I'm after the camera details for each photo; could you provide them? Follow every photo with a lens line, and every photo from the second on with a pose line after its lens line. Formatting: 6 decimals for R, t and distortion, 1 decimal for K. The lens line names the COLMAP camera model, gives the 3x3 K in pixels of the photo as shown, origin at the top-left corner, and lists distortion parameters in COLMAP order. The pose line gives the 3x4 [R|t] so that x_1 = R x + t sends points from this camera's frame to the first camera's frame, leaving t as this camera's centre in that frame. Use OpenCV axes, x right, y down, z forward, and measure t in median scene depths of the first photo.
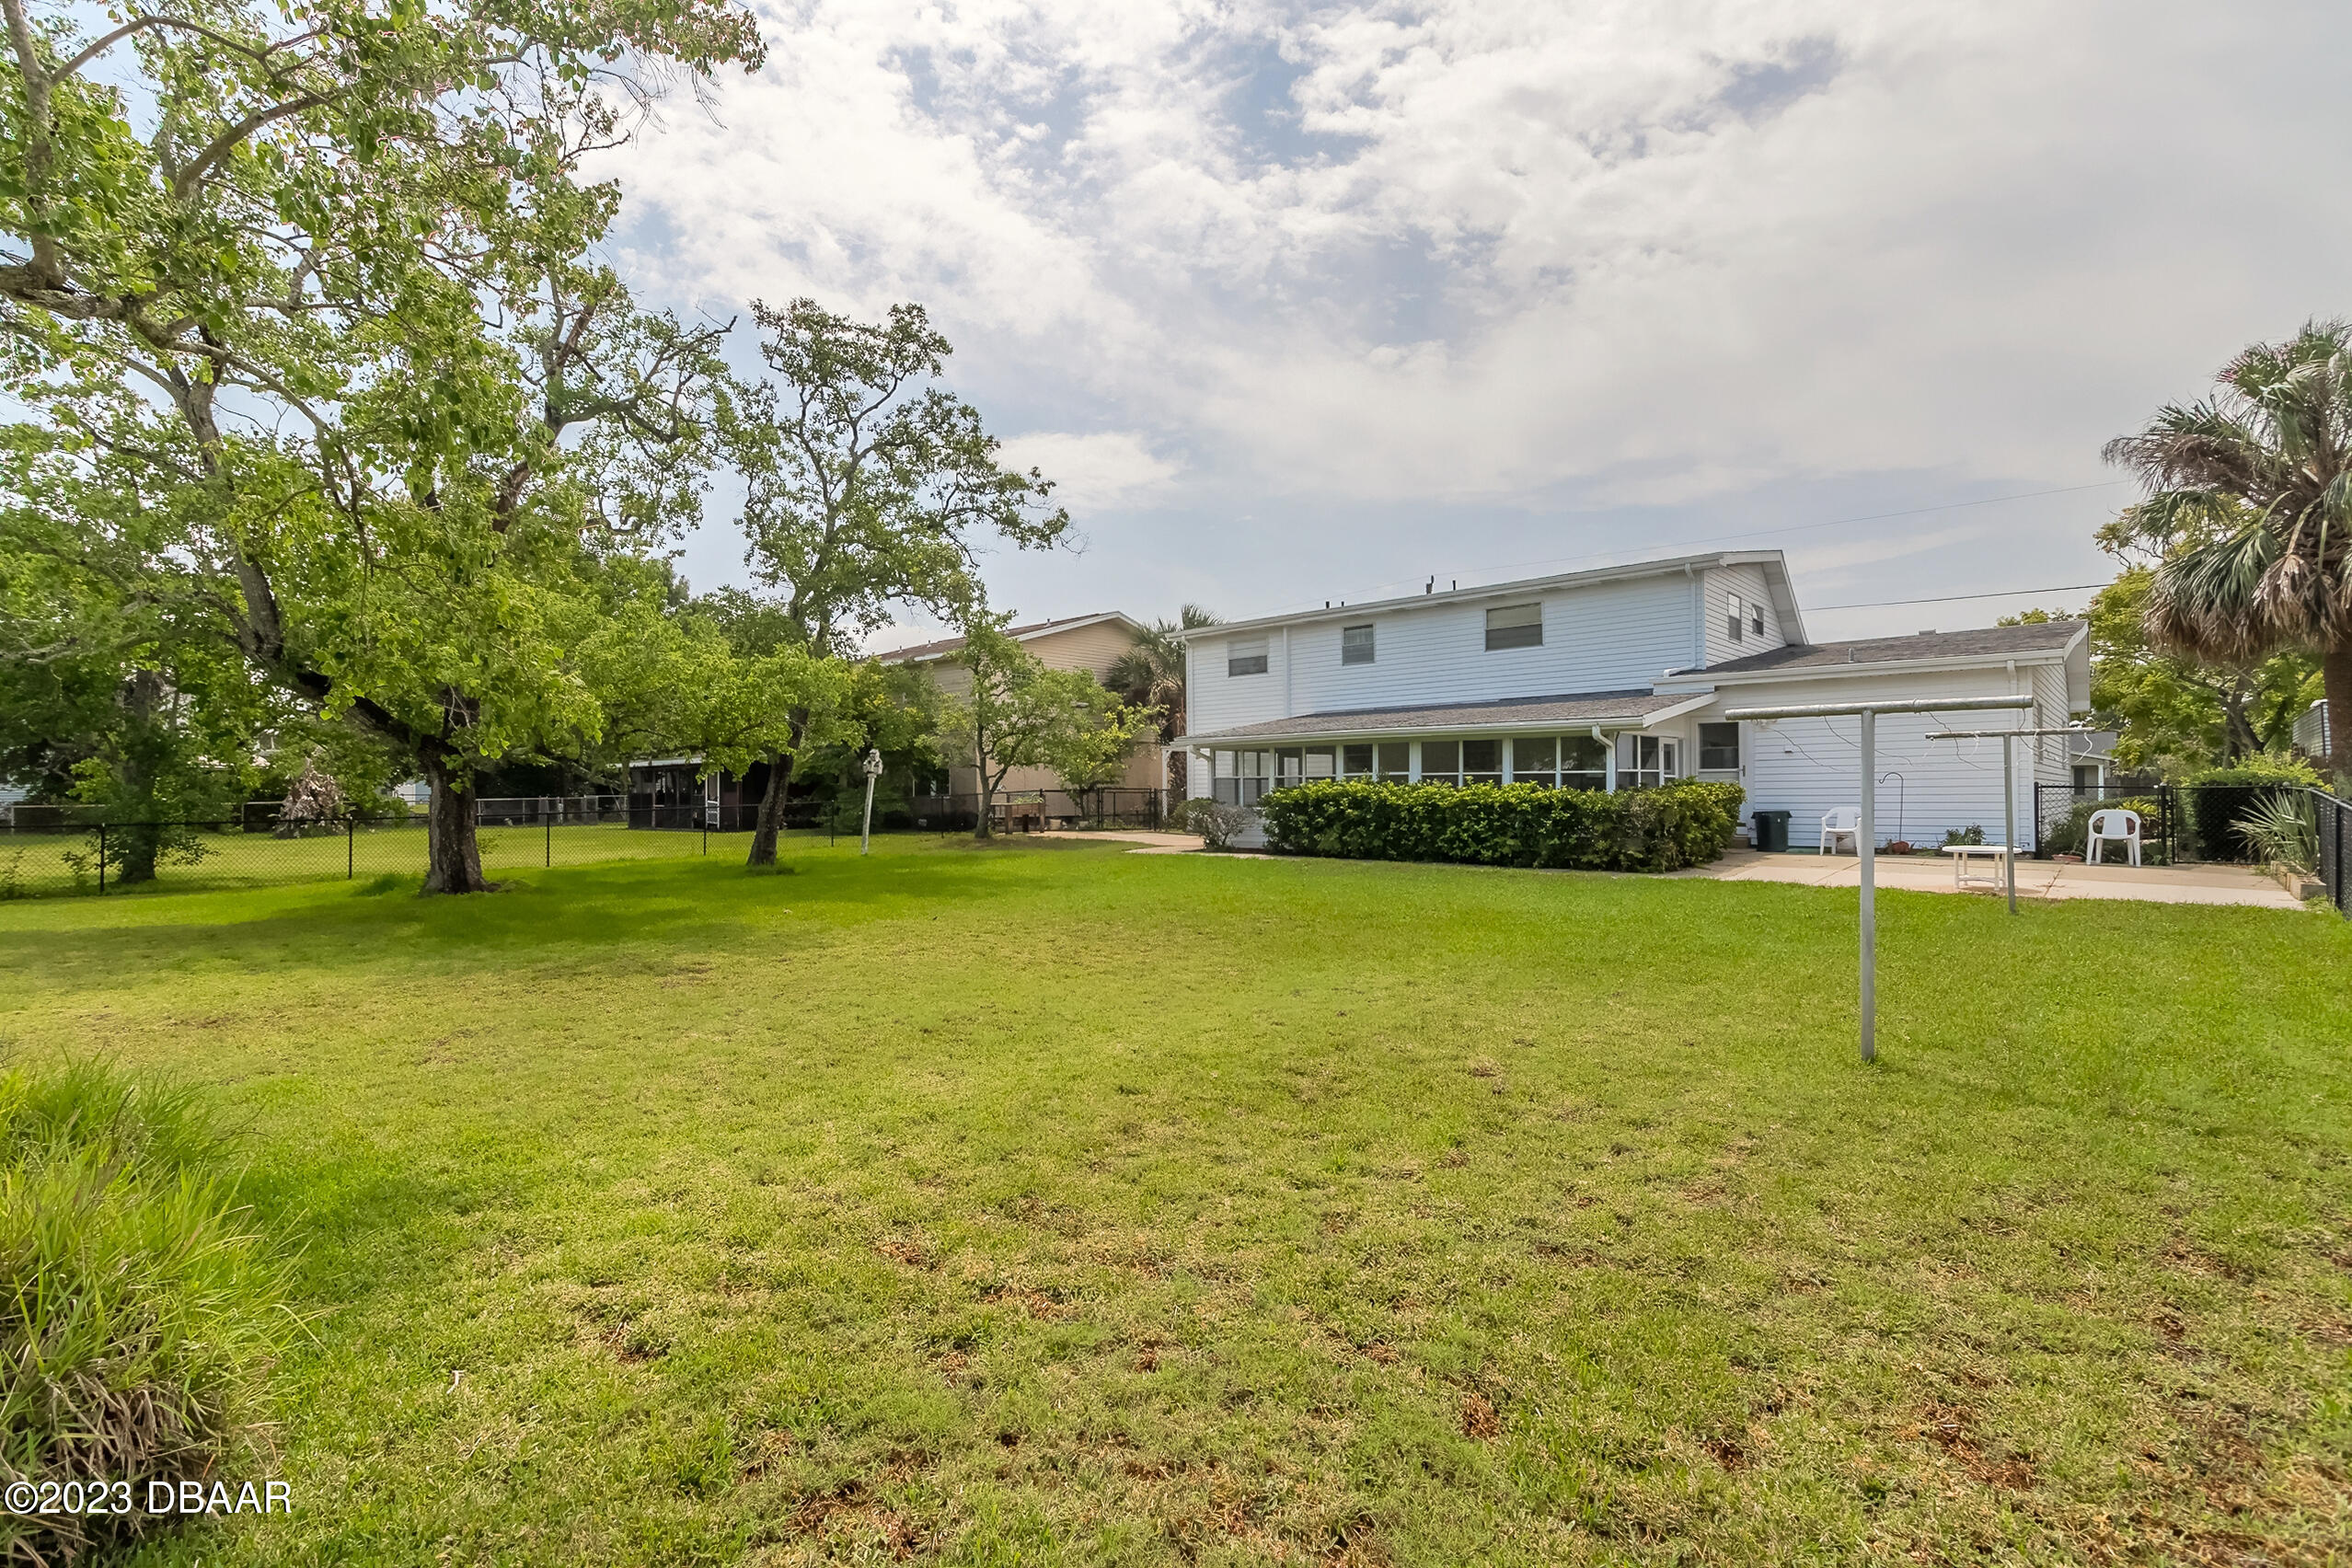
lens RADIAL K [[1078.0, 0, 1174.4], [0, 1078.0, 796.5], [0, 0, 1]] dist [0.026110, 0.000198]
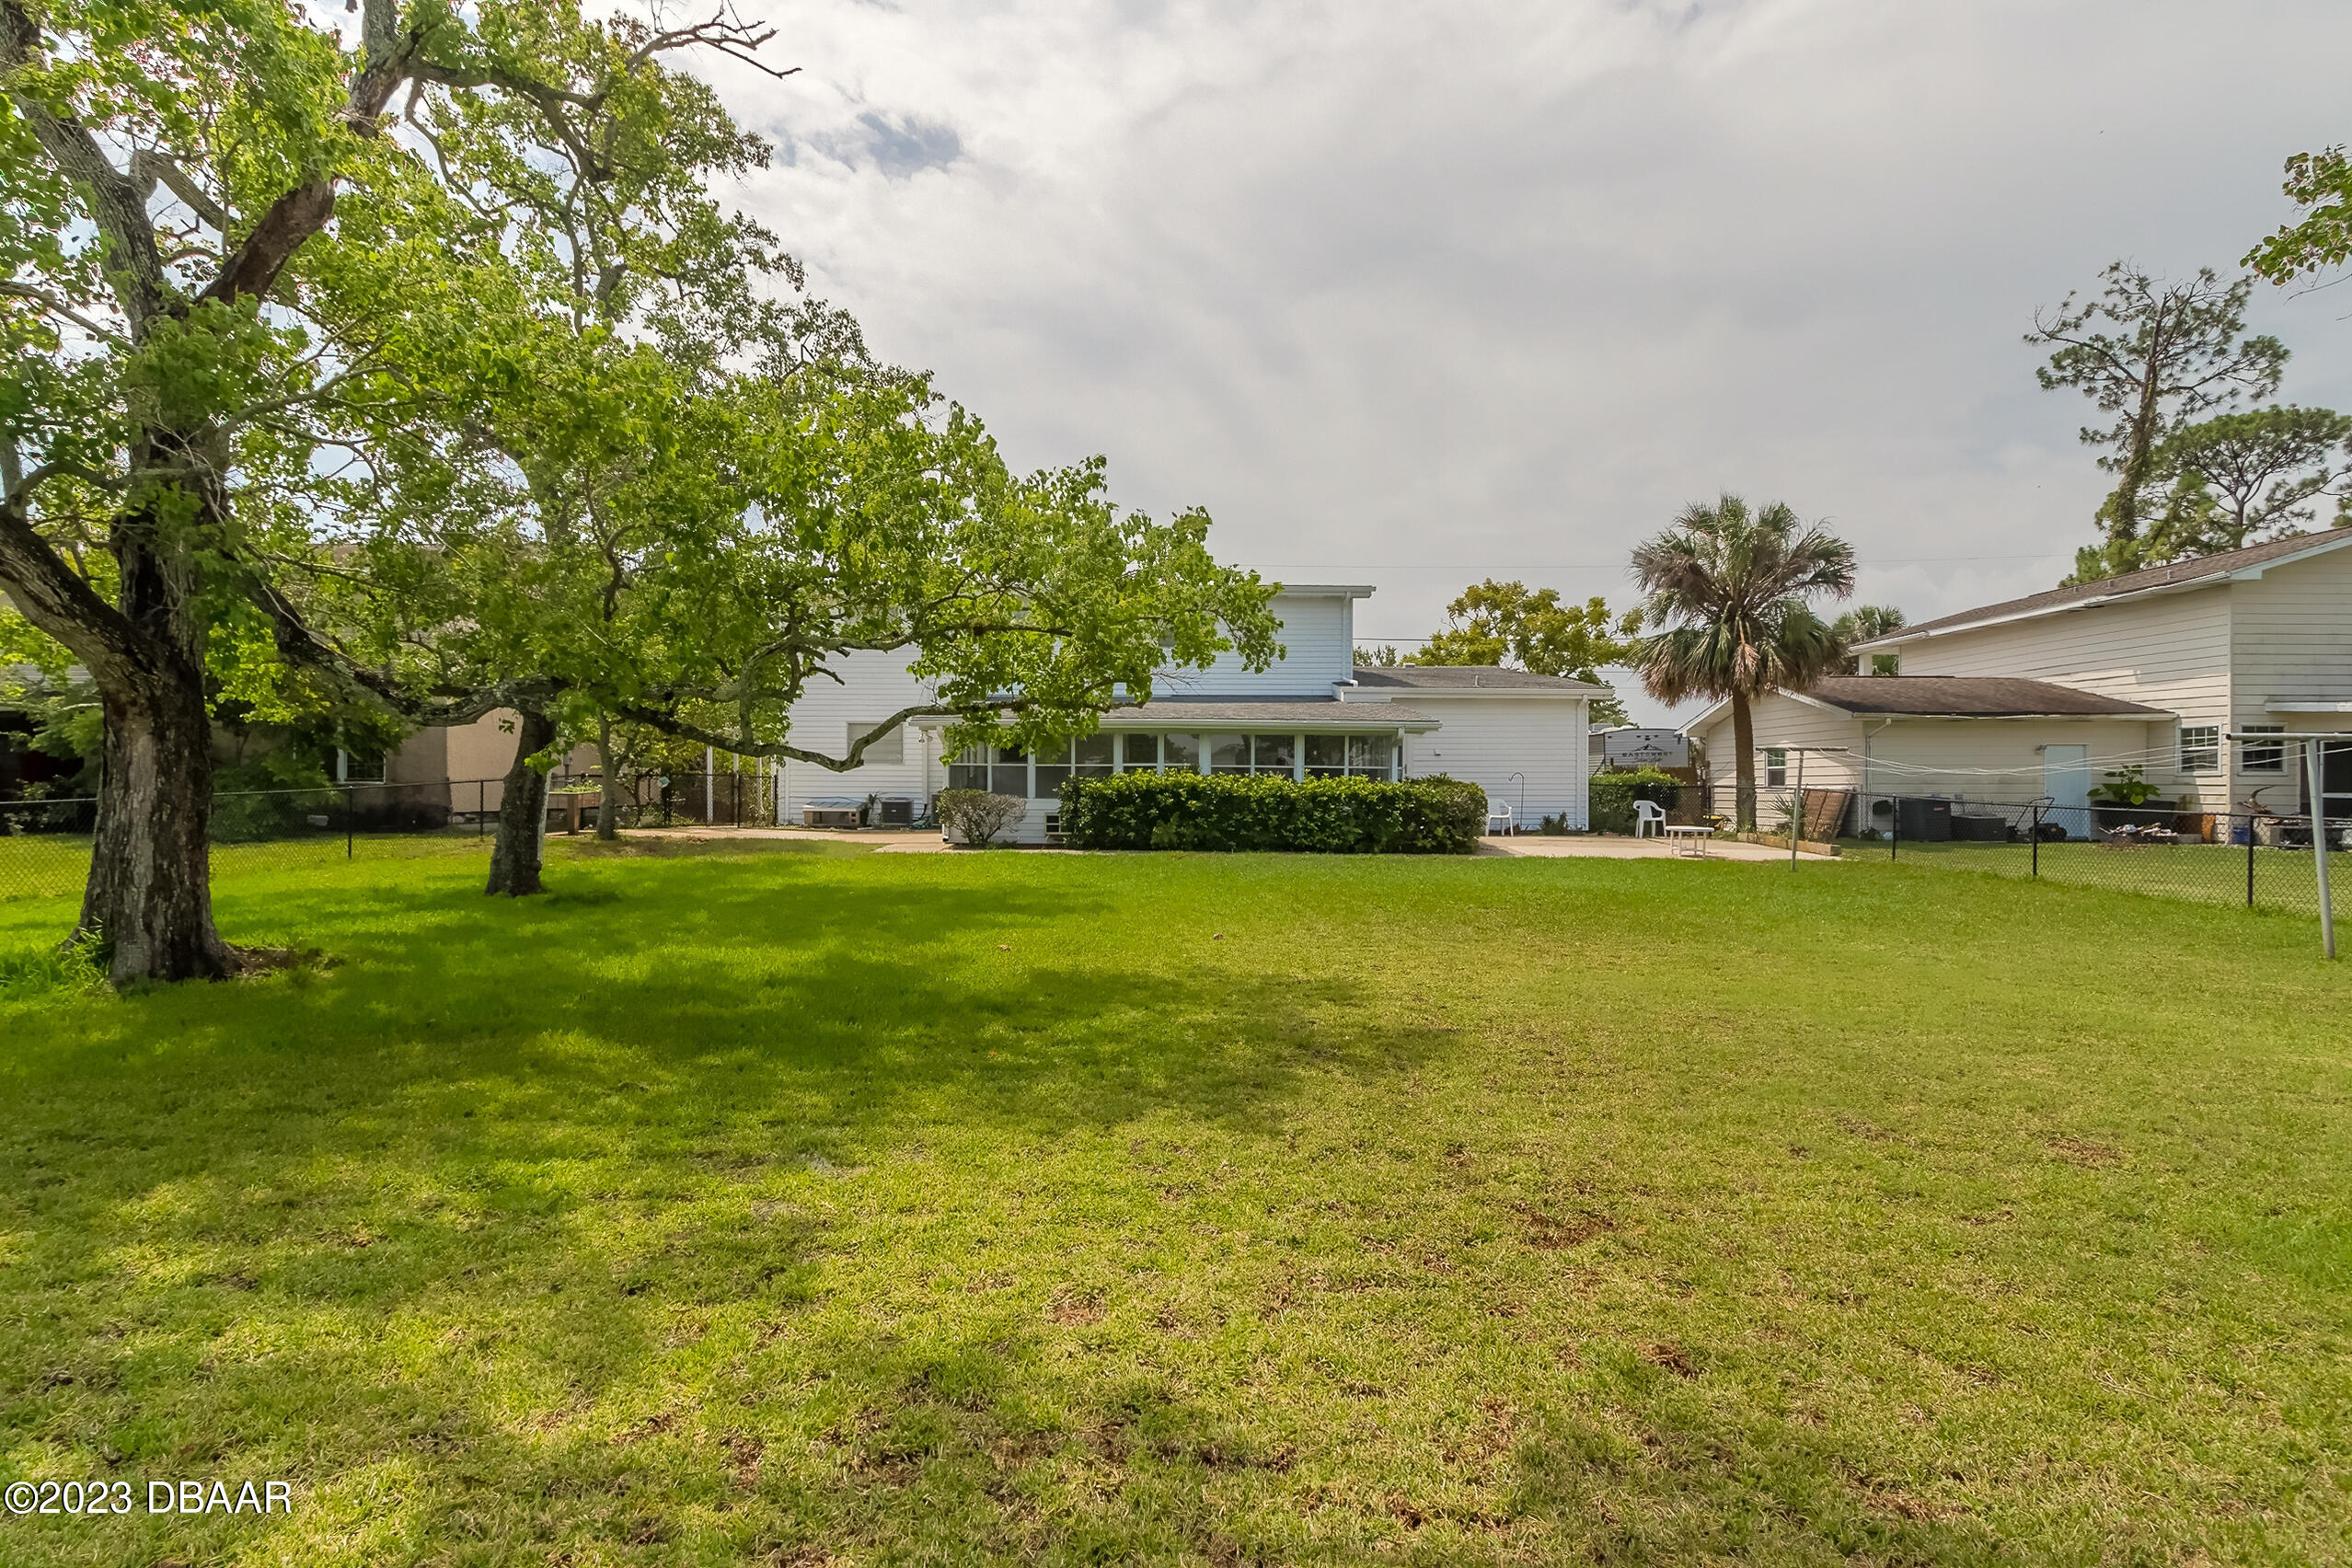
lens RADIAL K [[1078.0, 0, 1165.1], [0, 1078.0, 785.4], [0, 0, 1]] dist [0.026110, 0.000198]
pose [[0.756738, 0.007167, 0.653678, -0.511933], [-0.007553, 0.999969, -0.002220, 0.000311], [-0.653674, -0.003257, 0.756769, 0.279467]]
